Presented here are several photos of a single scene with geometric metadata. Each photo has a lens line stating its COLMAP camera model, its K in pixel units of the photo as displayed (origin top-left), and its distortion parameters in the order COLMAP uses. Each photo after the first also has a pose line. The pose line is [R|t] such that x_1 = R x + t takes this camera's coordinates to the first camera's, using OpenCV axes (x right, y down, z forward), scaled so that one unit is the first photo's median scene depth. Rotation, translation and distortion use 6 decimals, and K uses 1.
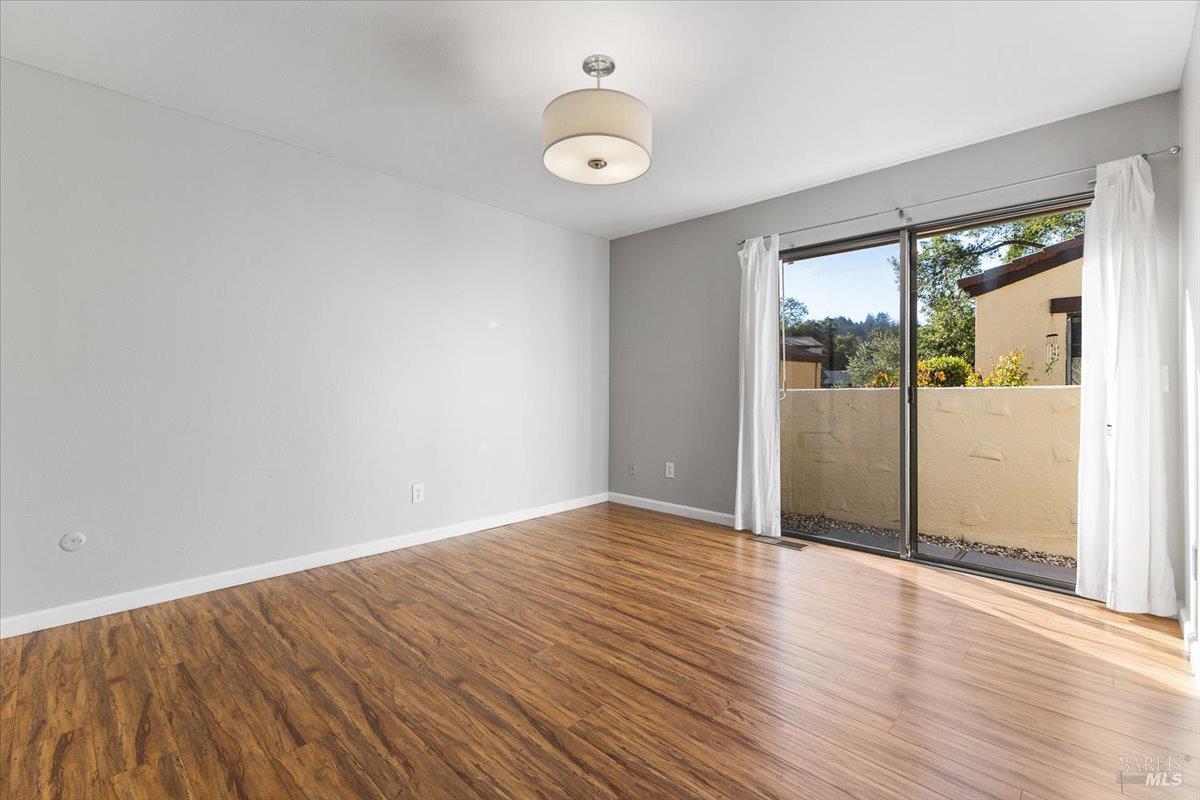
lens RADIAL K [[518.7, 0, 598.3], [0, 518.7, 398.5], [0, 0, 1]] dist [0.014135, -0.002303]
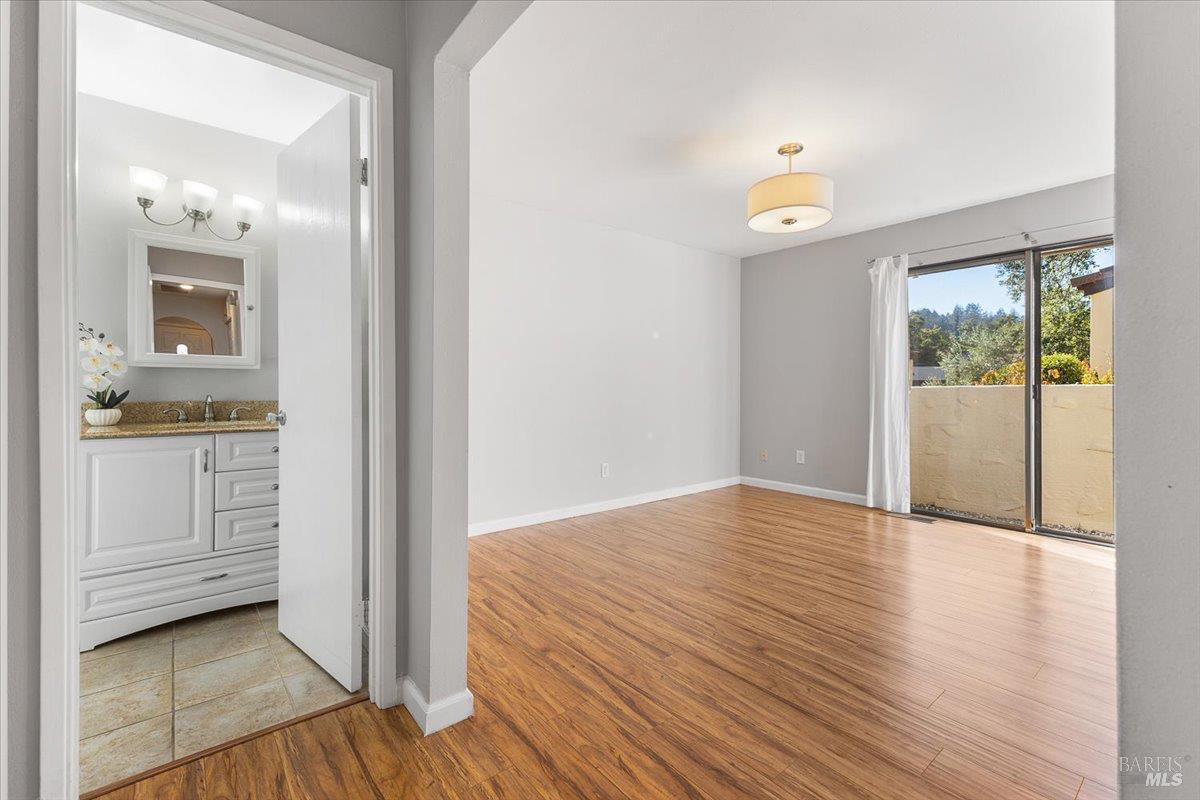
lens RADIAL K [[518.7, 0, 597.3], [0, 518.7, 397.7], [0, 0, 1]] dist [0.014135, -0.002303]
pose [[0.992583, -0.000375, -0.121567, -0.205538], [0.000744, 0.999995, 0.002993, 0.001438], [0.121566, -0.003061, 0.992579, -0.250321]]
